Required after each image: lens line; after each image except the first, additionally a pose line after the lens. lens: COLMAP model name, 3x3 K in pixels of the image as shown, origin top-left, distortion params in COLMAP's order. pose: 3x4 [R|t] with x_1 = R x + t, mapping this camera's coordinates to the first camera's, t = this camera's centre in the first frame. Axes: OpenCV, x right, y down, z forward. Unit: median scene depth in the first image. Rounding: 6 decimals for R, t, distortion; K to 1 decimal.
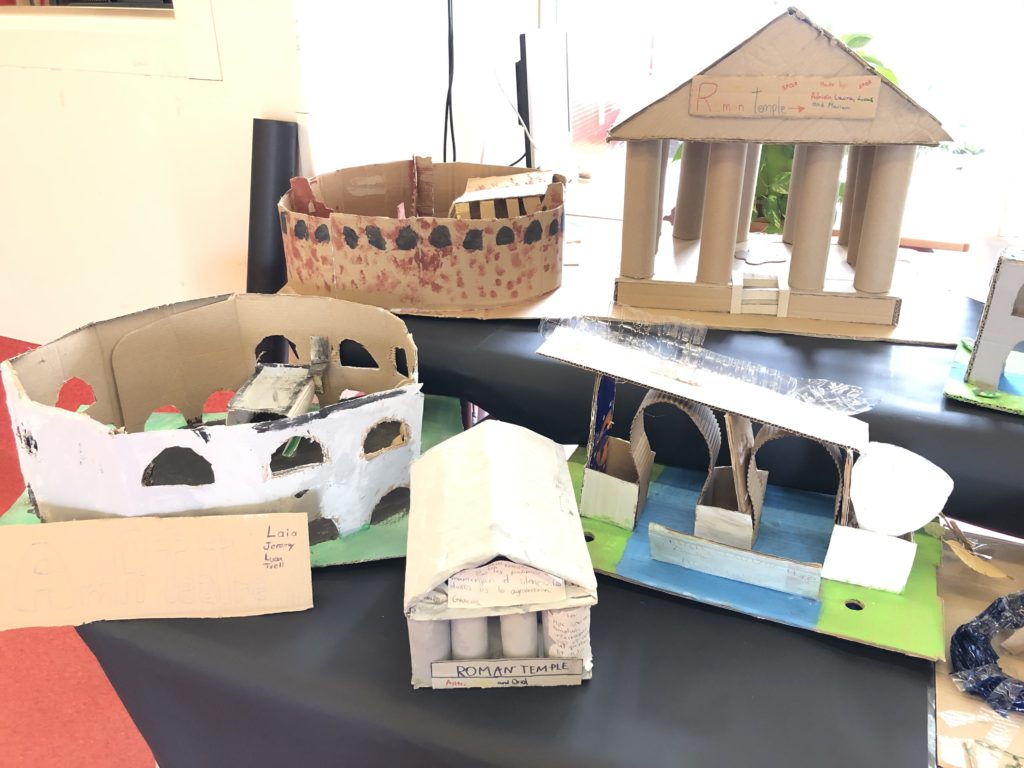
lens RADIAL K [[847.8, 0, 512.5], [0, 847.8, 386.1], [0, 0, 1]] dist [0.013899, -0.009856]
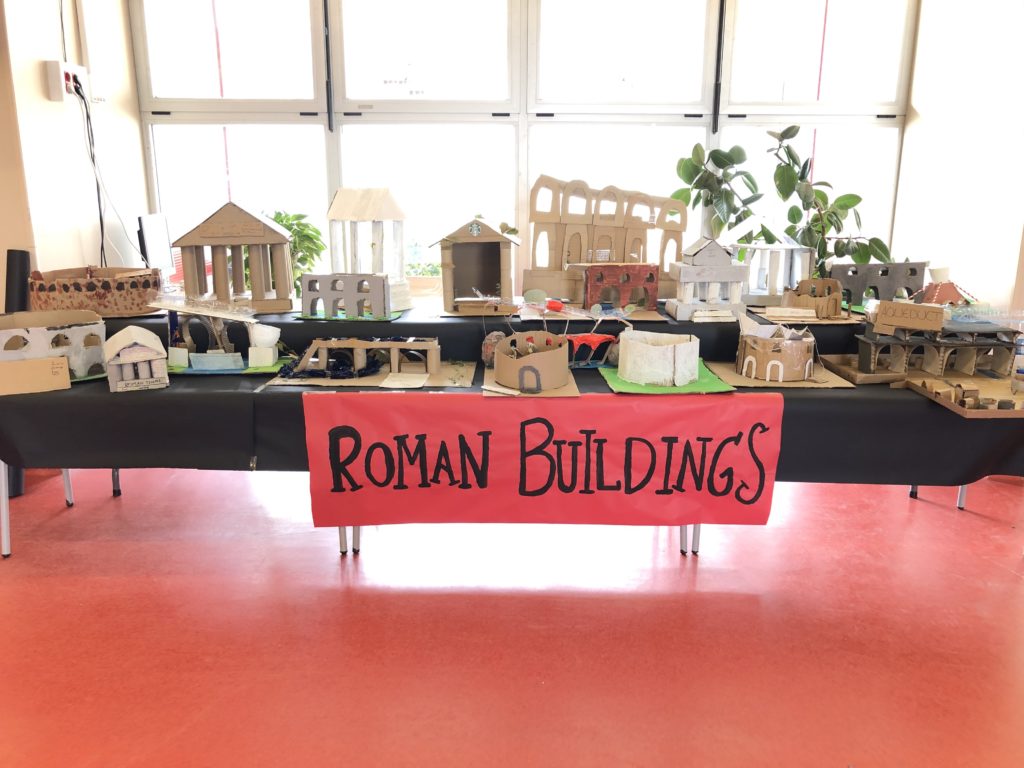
lens RADIAL K [[847.8, 0, 511.1], [0, 847.8, 383.3], [0, 0, 1]] dist [0.013899, -0.009856]
pose [[0.922105, -0.083744, 0.377769, 0.047260], [0.165044, 0.968157, -0.188236, 0.784010], [-0.349976, 0.235922, 0.906564, -1.658030]]
